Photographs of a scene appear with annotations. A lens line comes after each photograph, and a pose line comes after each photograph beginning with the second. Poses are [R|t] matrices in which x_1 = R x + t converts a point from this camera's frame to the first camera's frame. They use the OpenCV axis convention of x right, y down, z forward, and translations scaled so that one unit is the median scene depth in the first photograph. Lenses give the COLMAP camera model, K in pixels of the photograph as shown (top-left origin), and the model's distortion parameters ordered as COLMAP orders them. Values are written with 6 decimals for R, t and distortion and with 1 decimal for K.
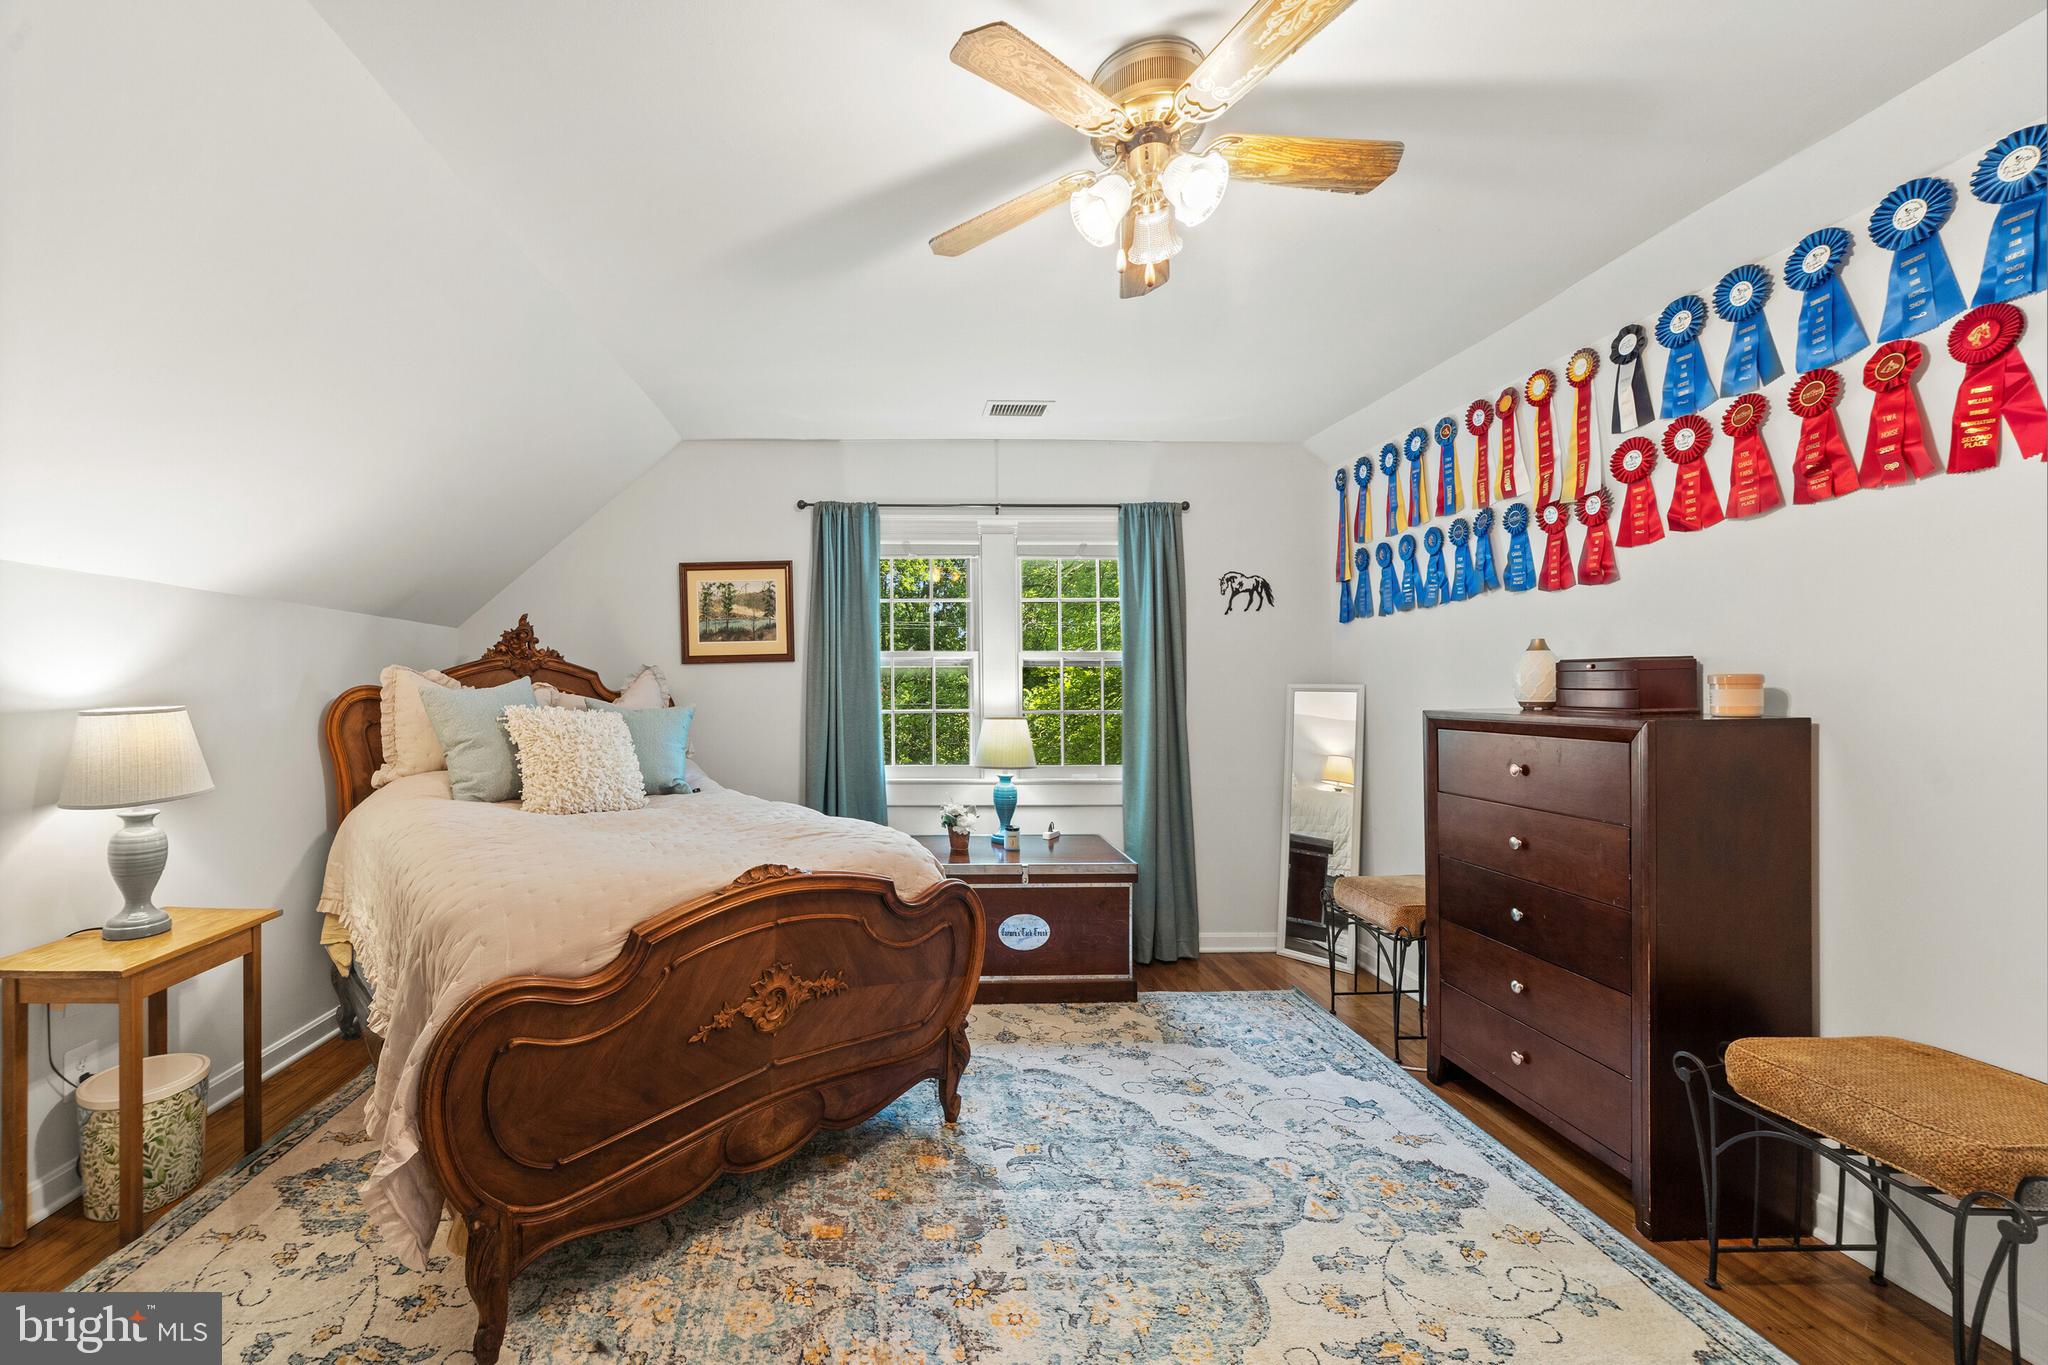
lens RADIAL K [[821.1, 0, 1024.0], [0, 821.1, 682.5], [0, 0, 1]] dist [-0.015388, 0.006445]
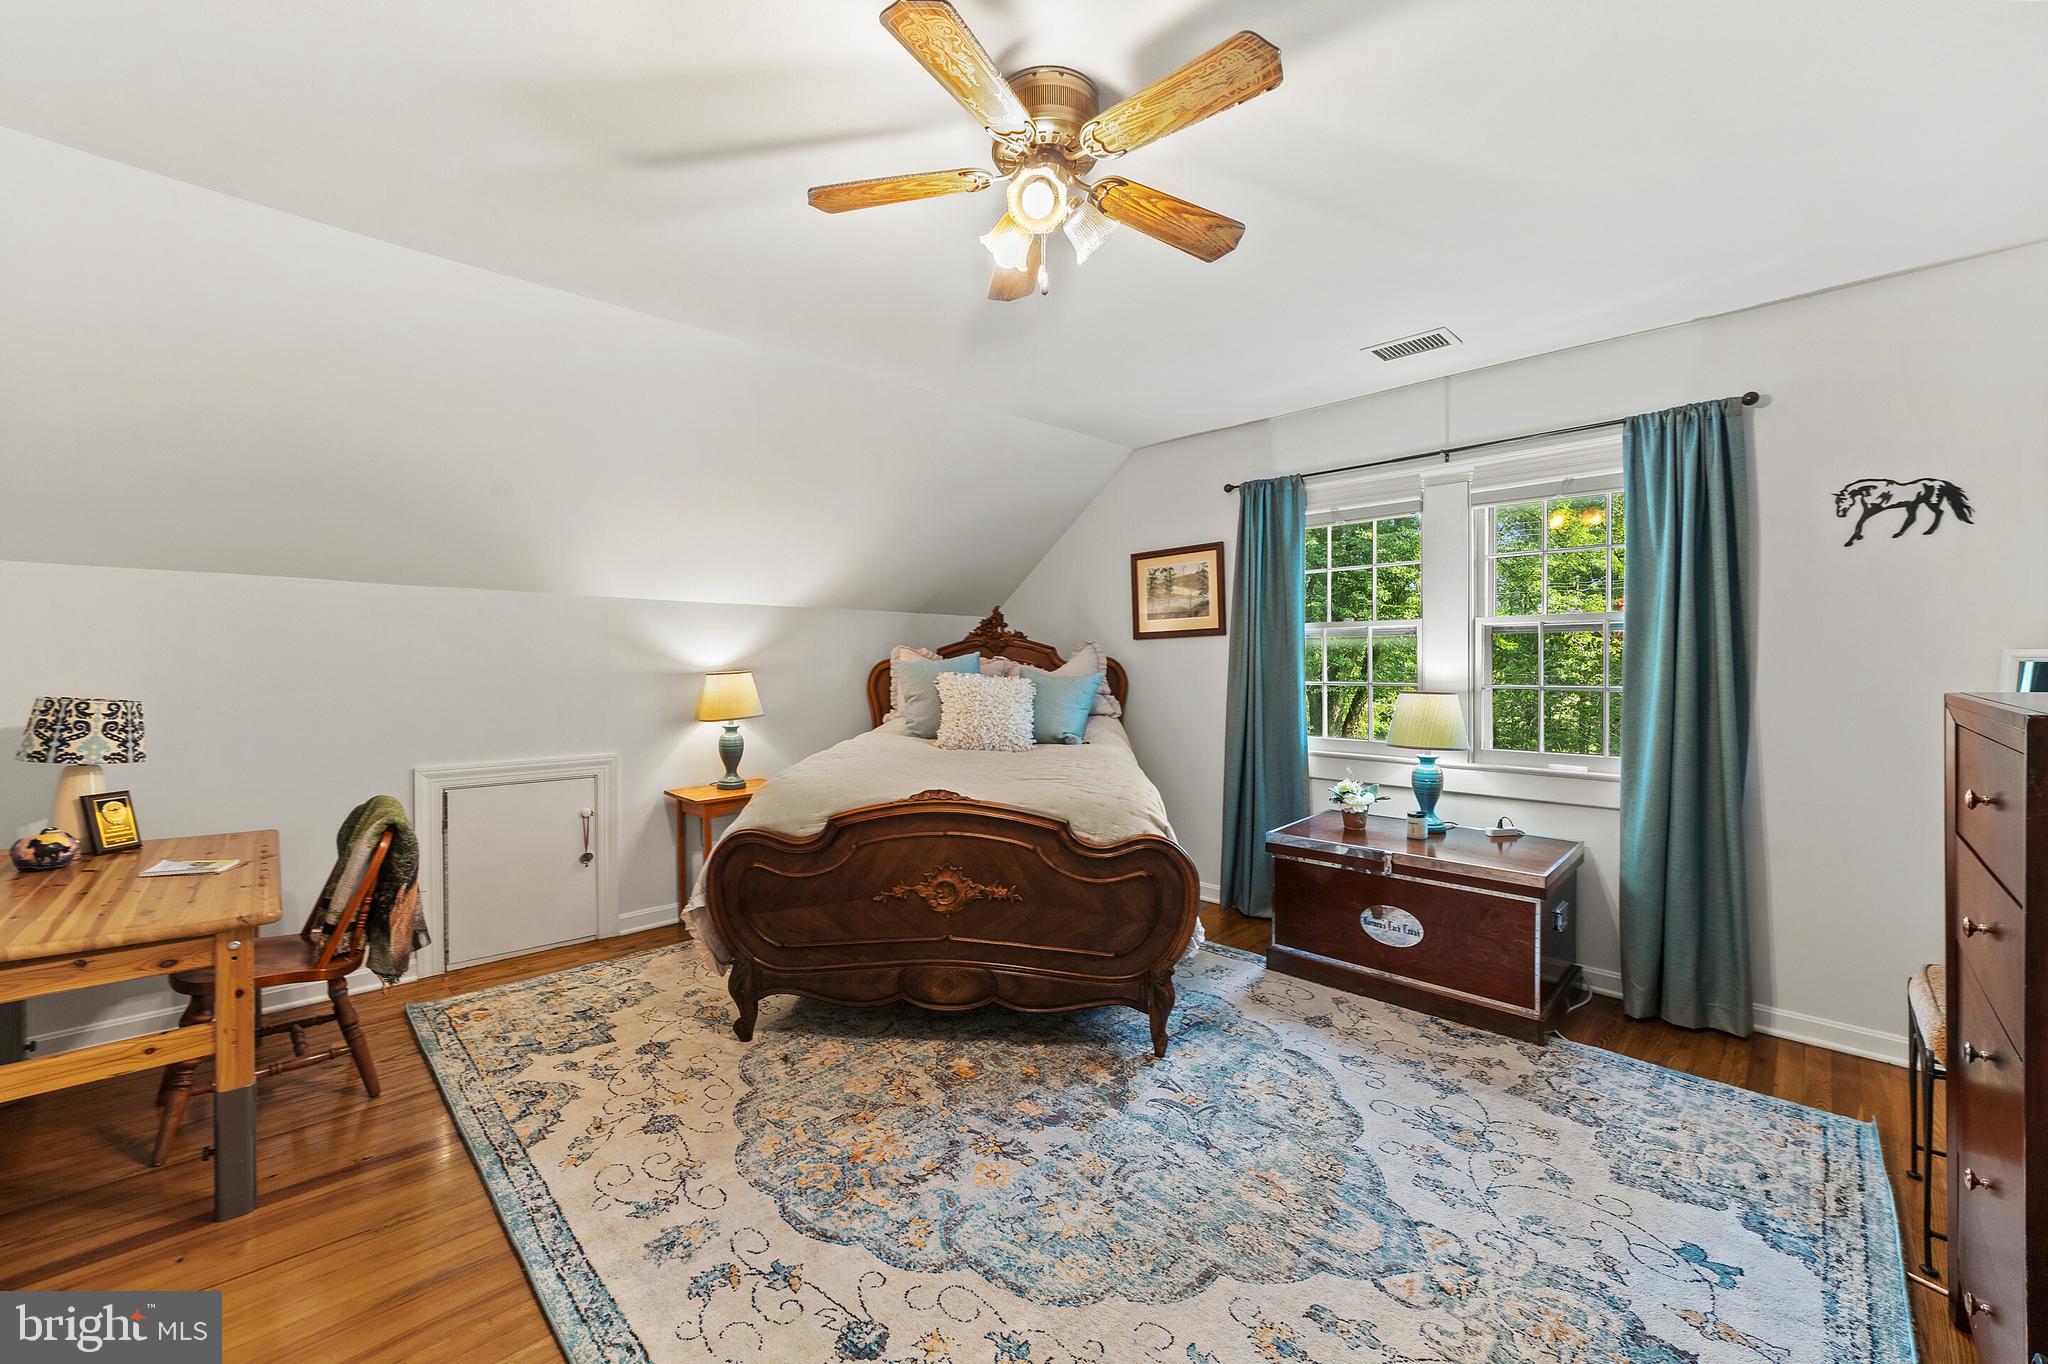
lens RADIAL K [[795.4, 0, 991.2], [0, 795.4, 664.9], [0, 0, 1]] dist [-0.020968, 0.013514]
pose [[0.681532, 0.001250, -0.731787, 0.280308], [0.008696, 0.999914, 0.009806, 0.000972], [0.731736, -0.013047, 0.681463, 0.064823]]
